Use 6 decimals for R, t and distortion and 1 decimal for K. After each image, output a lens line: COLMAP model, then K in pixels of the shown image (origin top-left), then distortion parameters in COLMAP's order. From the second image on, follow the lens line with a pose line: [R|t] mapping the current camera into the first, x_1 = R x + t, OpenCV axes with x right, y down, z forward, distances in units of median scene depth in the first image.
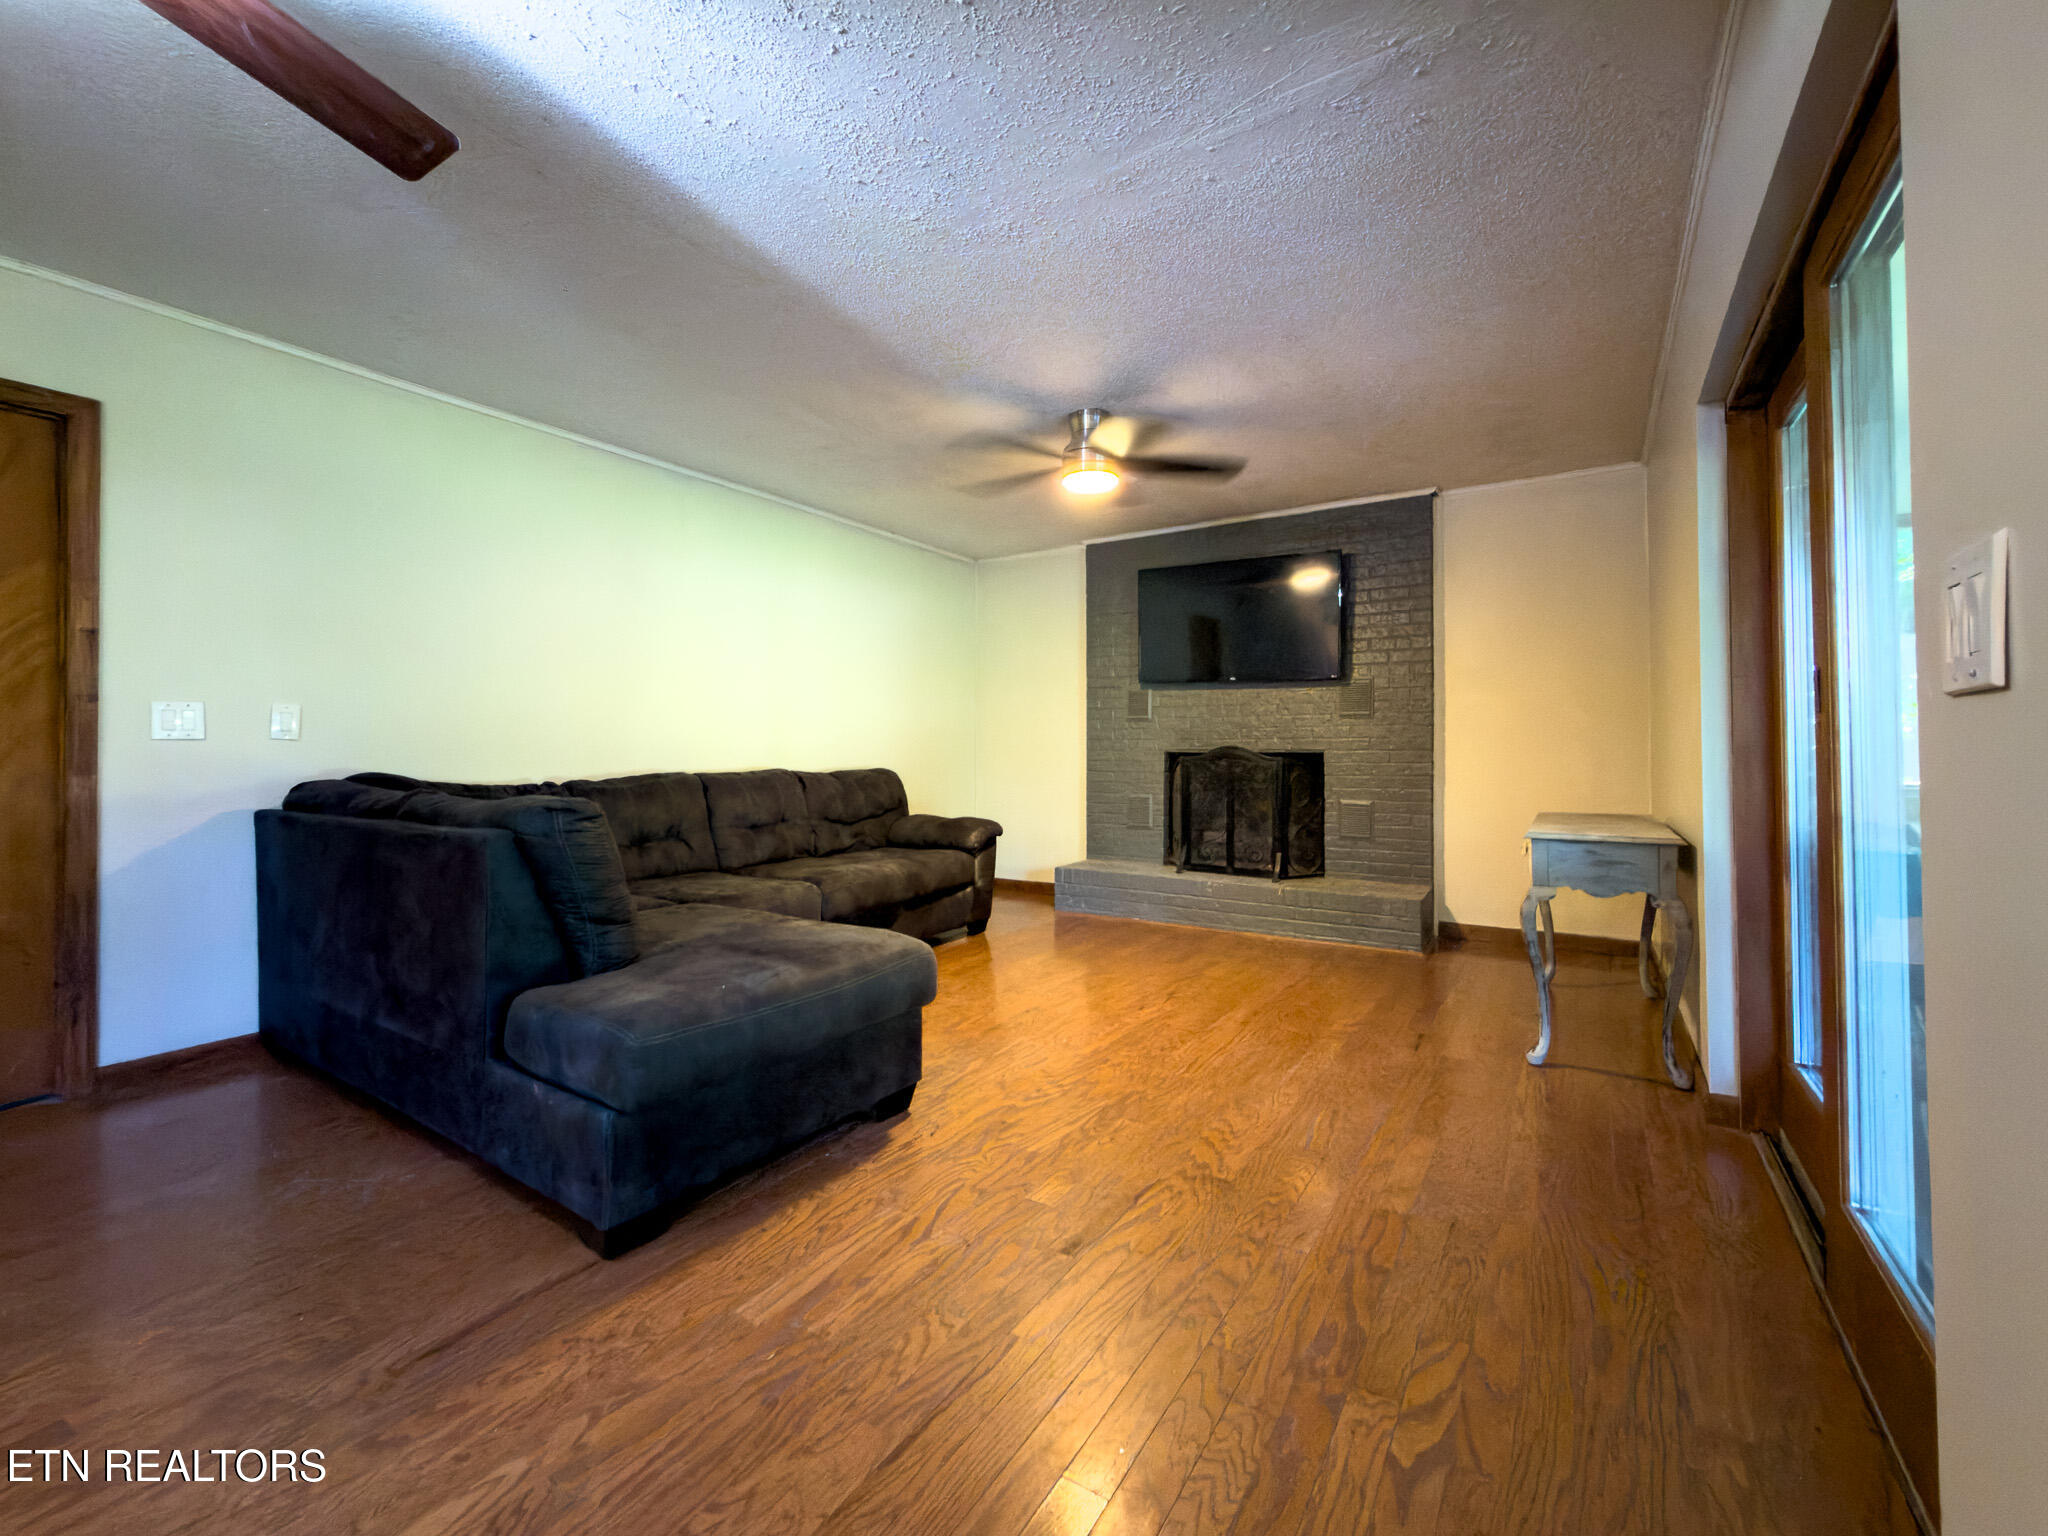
lens RADIAL K [[835.6, 0, 1018.6], [0, 835.6, 758.4], [0, 0, 1]] dist [0.001048, 0.000000]
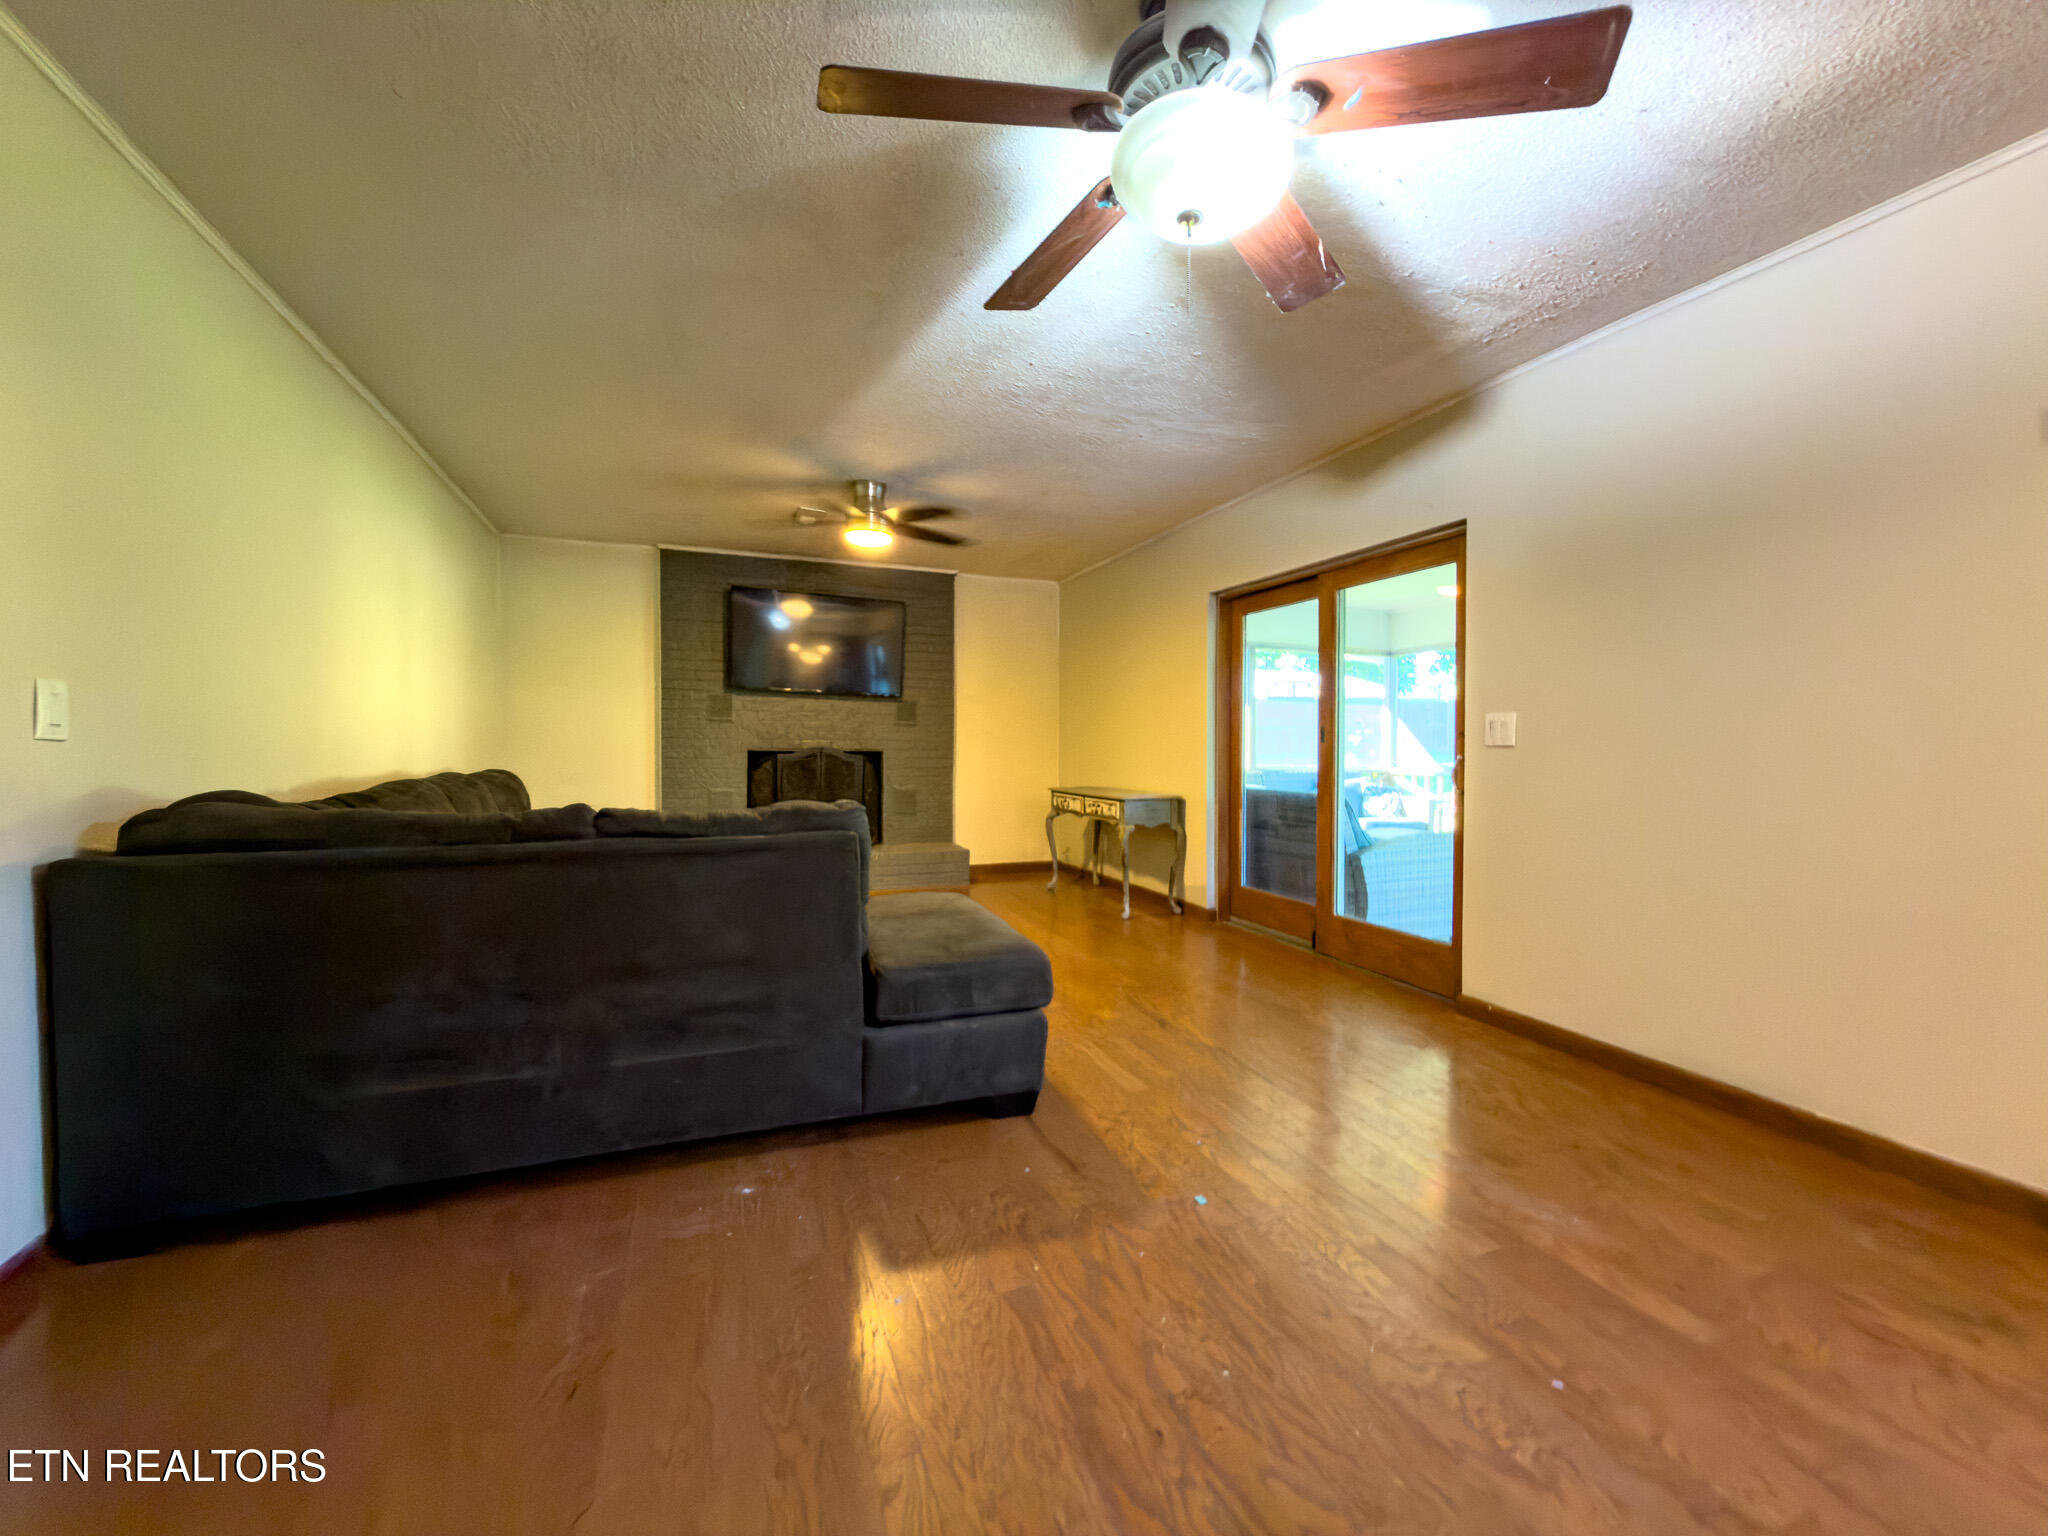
lens RADIAL K [[835.6, 0, 1003.6], [0, 835.6, 758.2], [0, 0, 1]] dist [0.001048, 0.000000]
pose [[0.581038, -0.008655, 0.813830, -0.821933], [0.001031, 0.999950, 0.009899, -0.011918], [-0.813876, -0.004912, 0.581018, 0.102747]]
